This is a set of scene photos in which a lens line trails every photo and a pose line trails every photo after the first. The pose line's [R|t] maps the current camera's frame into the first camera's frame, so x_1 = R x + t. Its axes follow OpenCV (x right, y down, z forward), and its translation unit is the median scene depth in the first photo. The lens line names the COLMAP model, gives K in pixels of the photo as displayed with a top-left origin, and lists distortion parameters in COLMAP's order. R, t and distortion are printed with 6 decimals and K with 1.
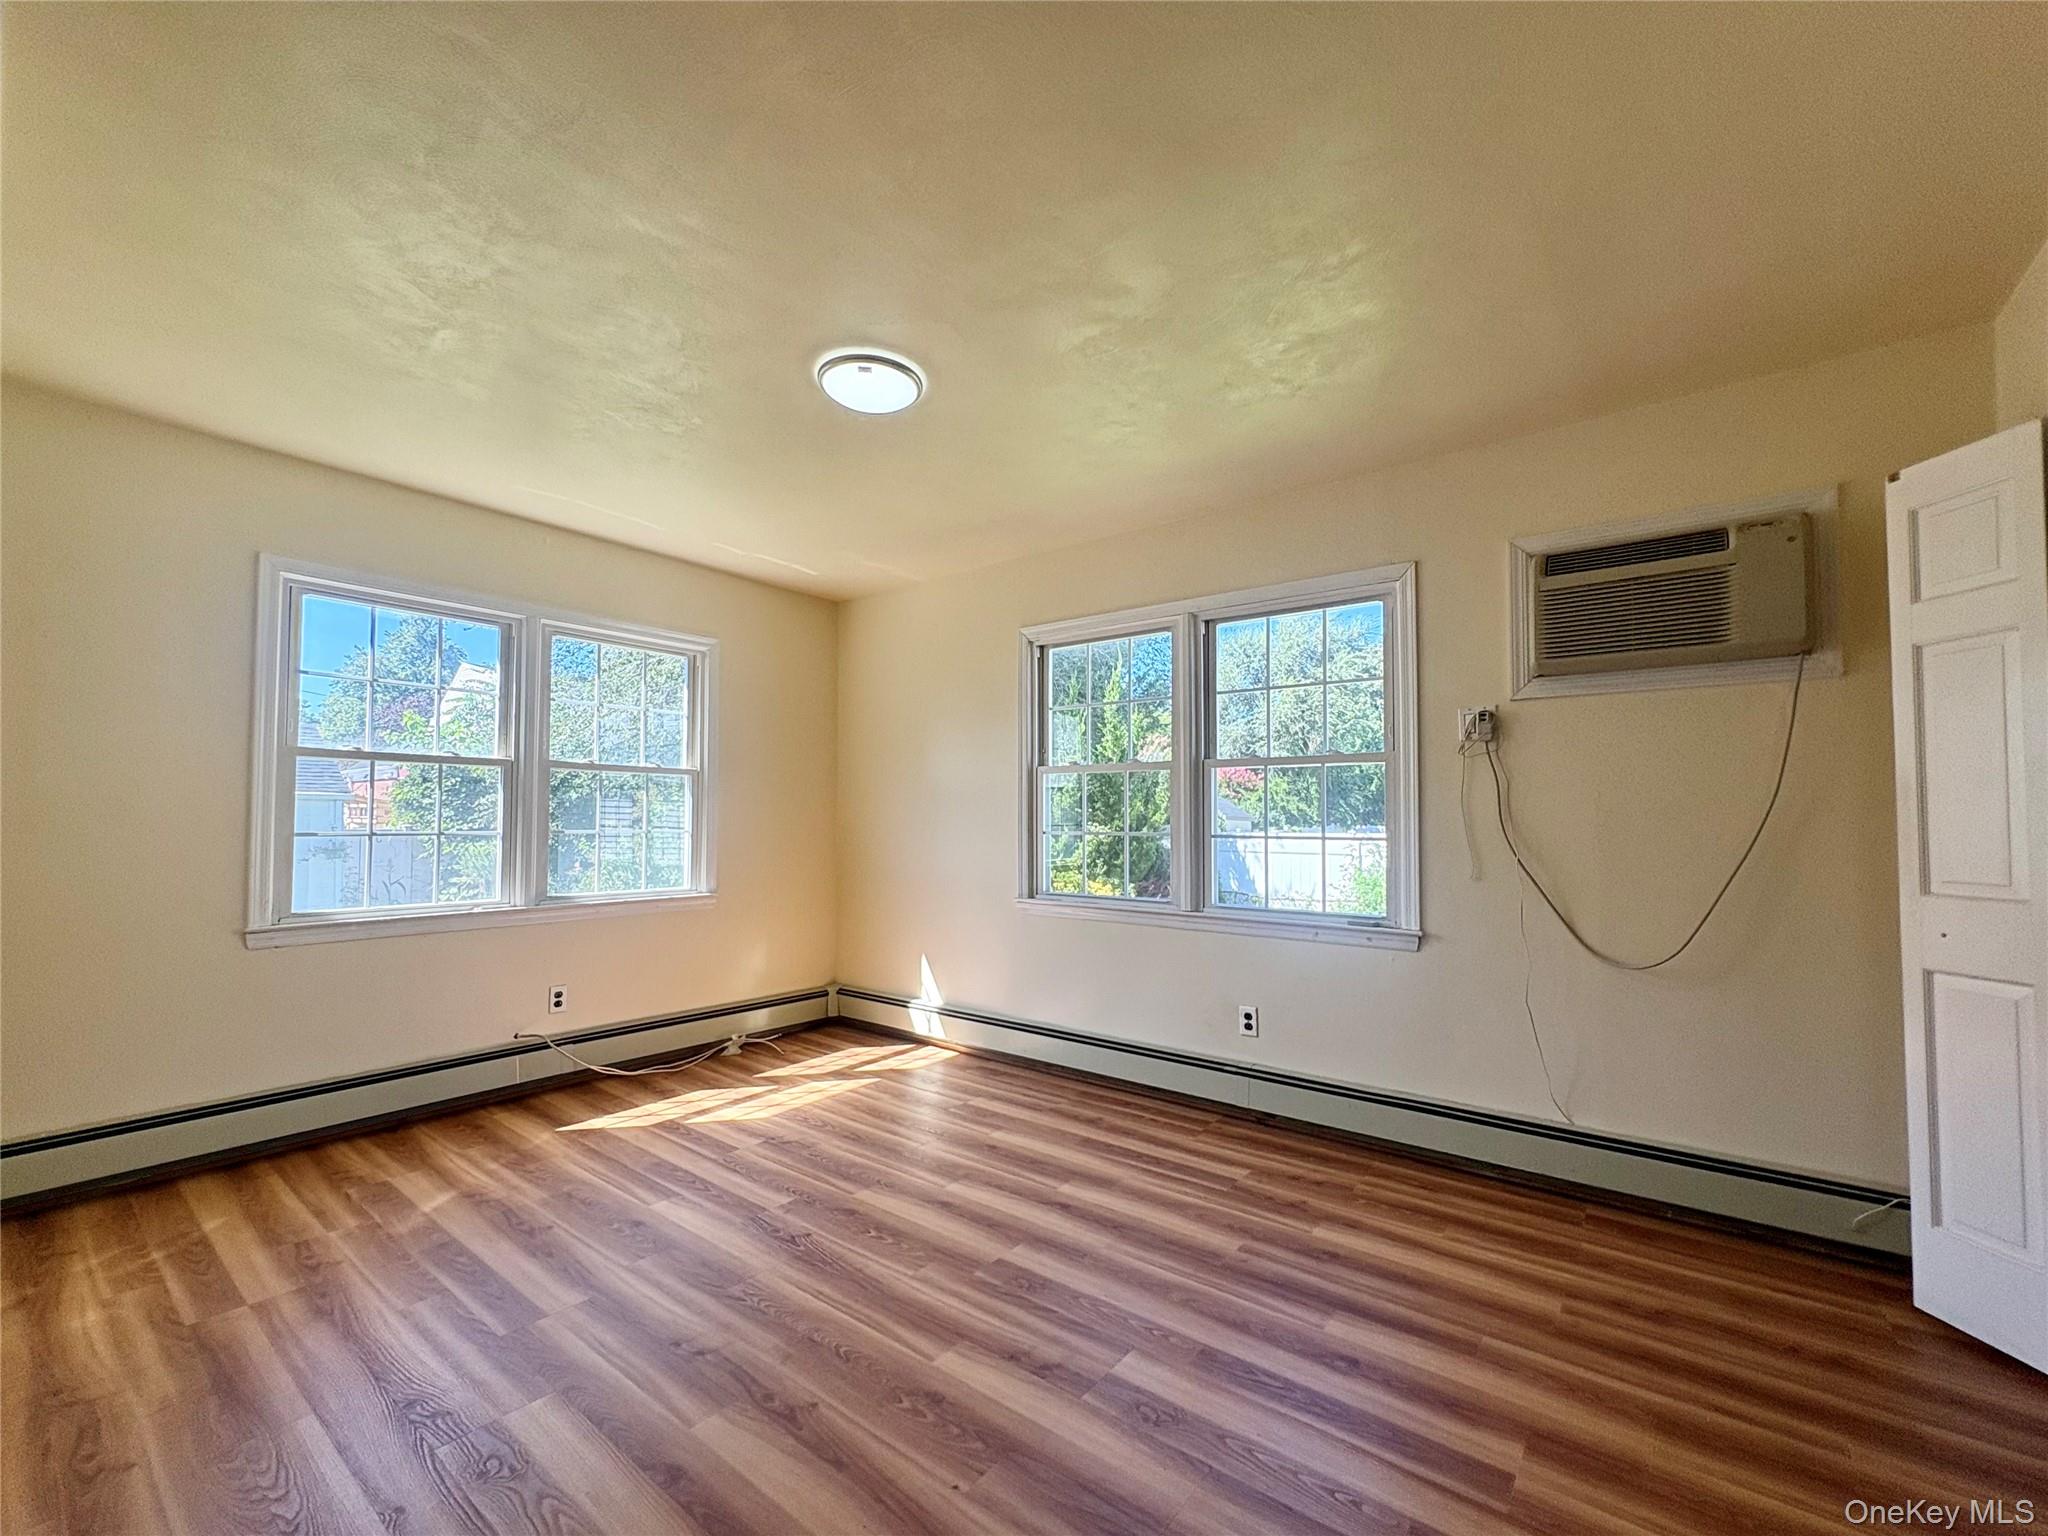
lens RADIAL K [[834.5, 0, 1022.3], [0, 834.5, 786.8], [0, 0, 1]] dist [-0.018027, 0.000112]
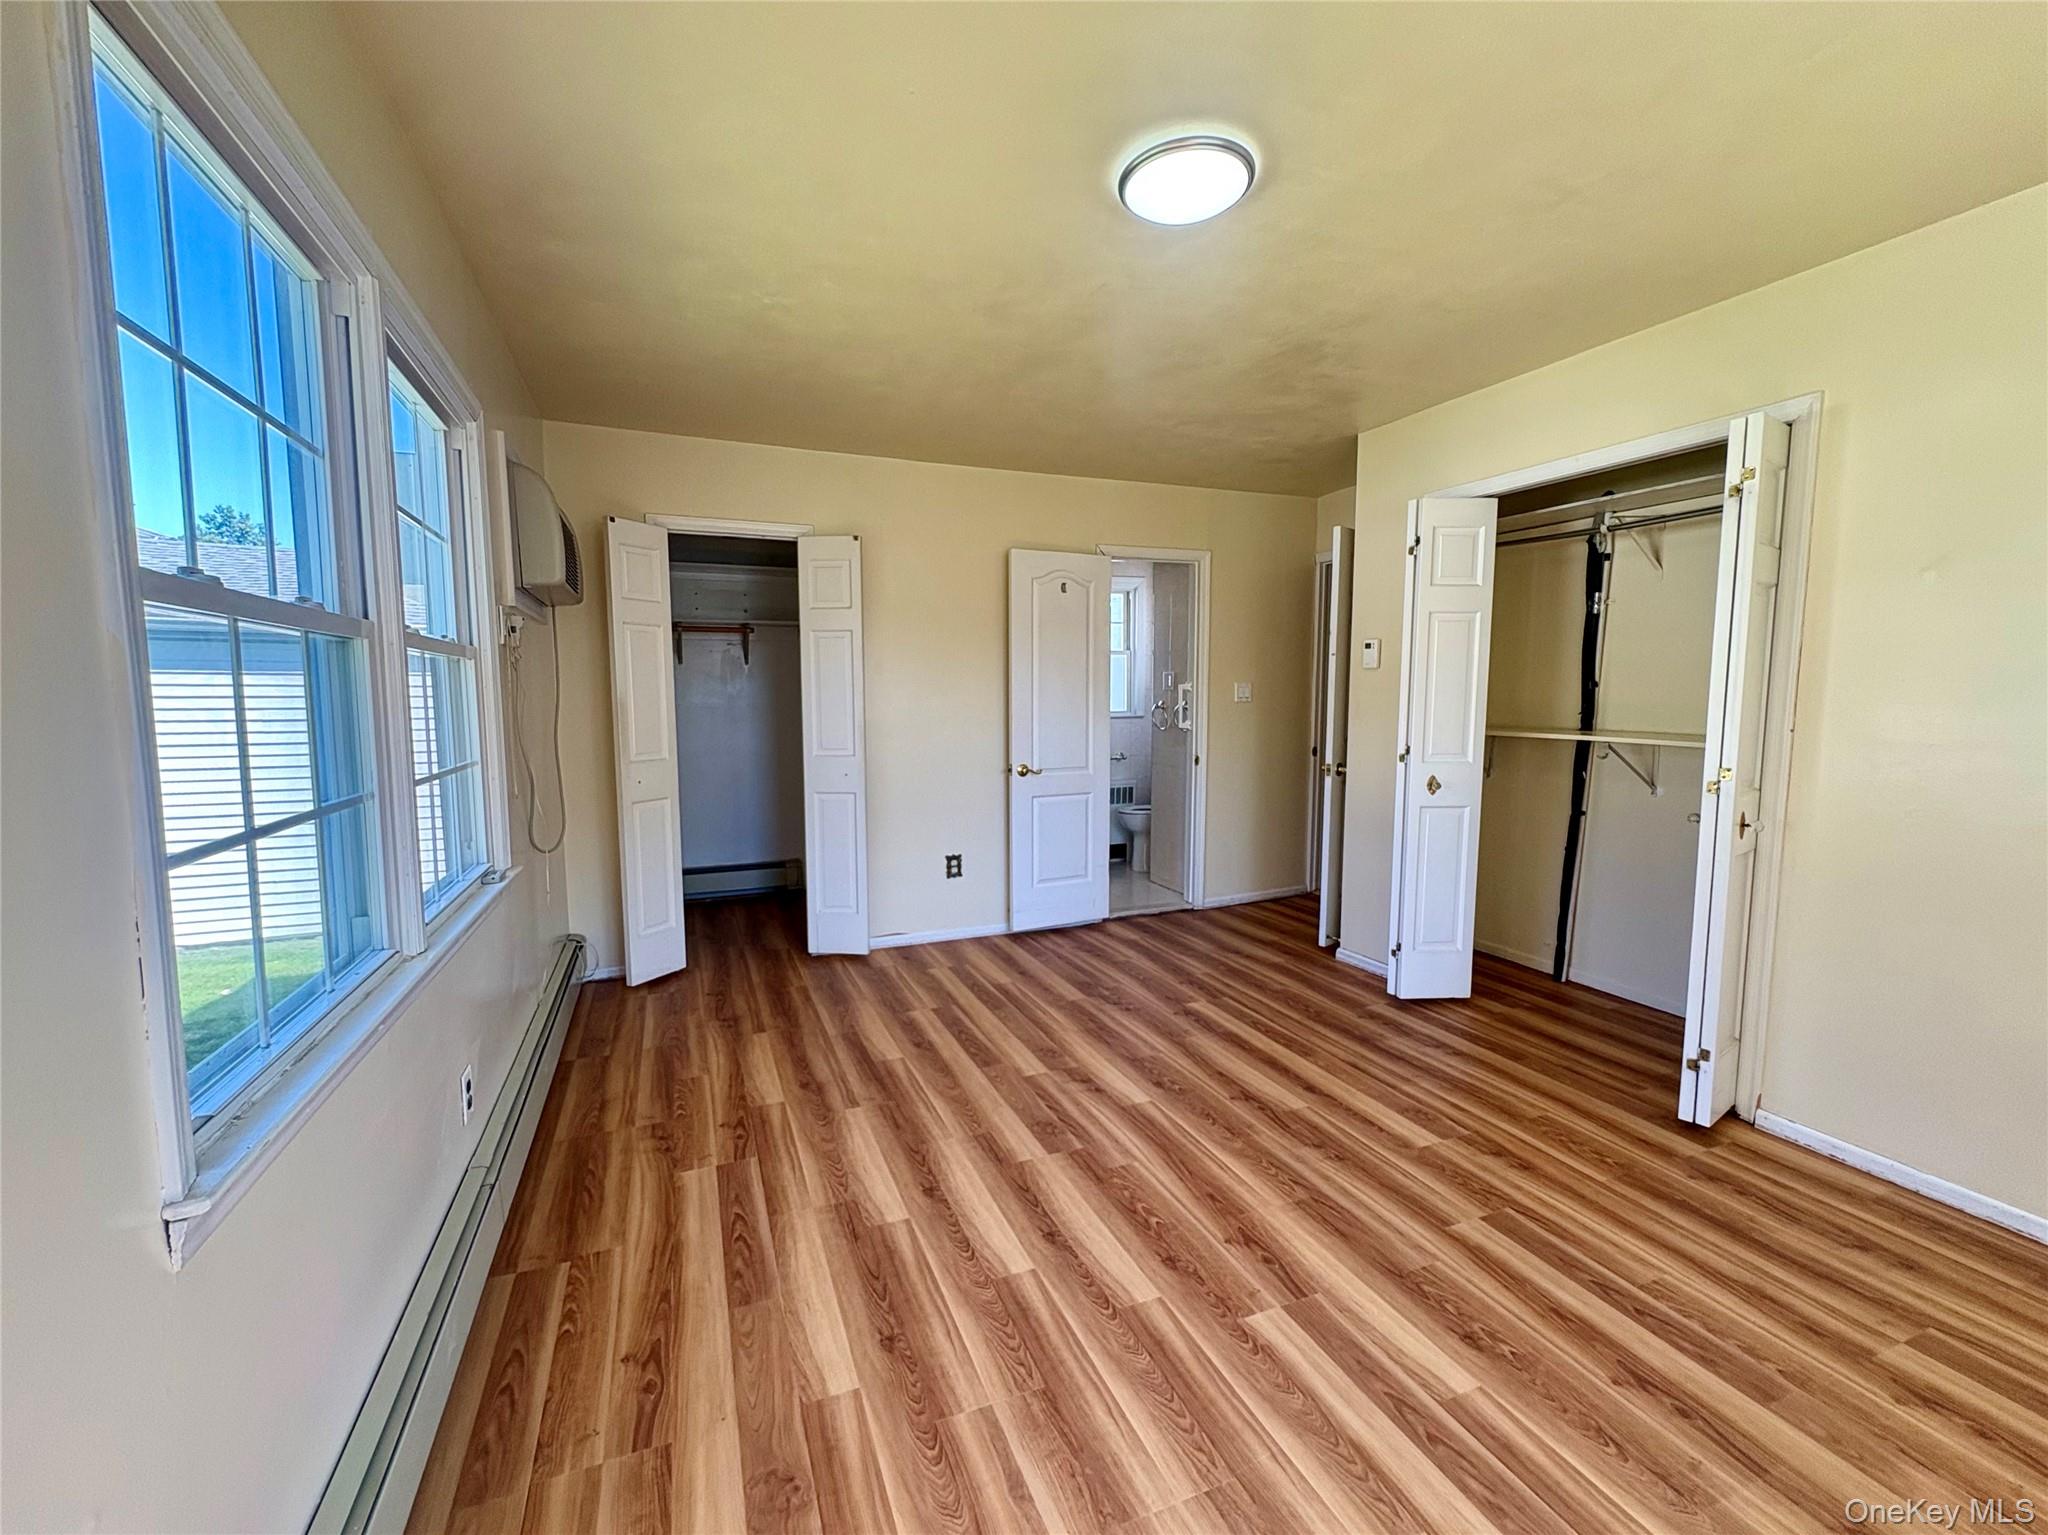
lens RADIAL K [[834.5, 0, 1018.7], [0, 834.5, 765.1], [0, 0, 1]] dist [-0.018027, 0.000112]
pose [[-0.863626, -0.047367, 0.501902, -0.511804], [-0.021902, 0.998162, 0.056513, 0.017918], [-0.503656, 0.037813, -0.863076, 1.959075]]
